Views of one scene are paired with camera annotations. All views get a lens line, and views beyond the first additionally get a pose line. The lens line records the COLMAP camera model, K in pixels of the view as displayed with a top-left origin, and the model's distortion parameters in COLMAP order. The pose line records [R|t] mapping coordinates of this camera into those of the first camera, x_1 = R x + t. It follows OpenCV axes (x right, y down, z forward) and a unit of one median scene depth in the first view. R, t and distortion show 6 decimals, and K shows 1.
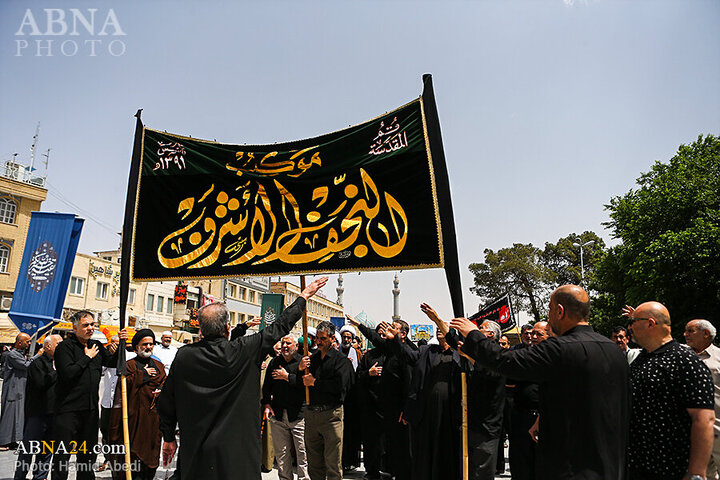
lens RADIAL K [[503.2, 0, 356.8], [0, 503.2, 250.4], [0, 0, 1]] dist [-0.107064, 0.081212]
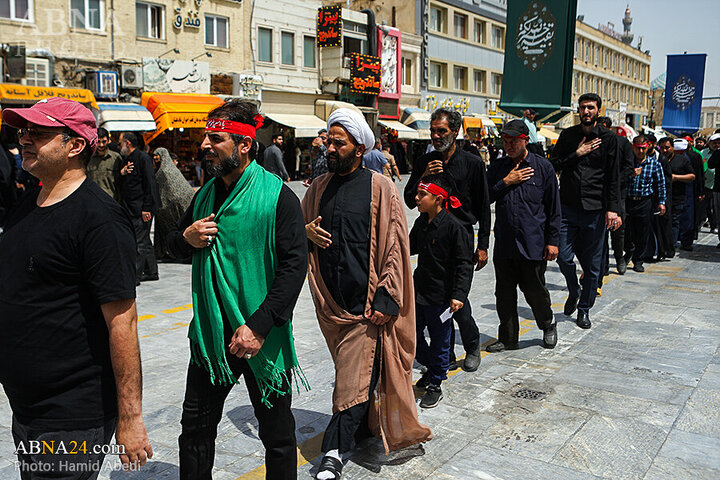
lens RADIAL K [[685.9, 0, 302.7], [0, 685.9, 198.4], [0, 0, 1]] dist [-0.109082, 0.141218]
pose [[0.893833, 0.020264, -0.447943, -0.078535], [0.106346, 0.960896, 0.255673, 0.077578], [0.435608, -0.276166, 0.856725, 0.379894]]
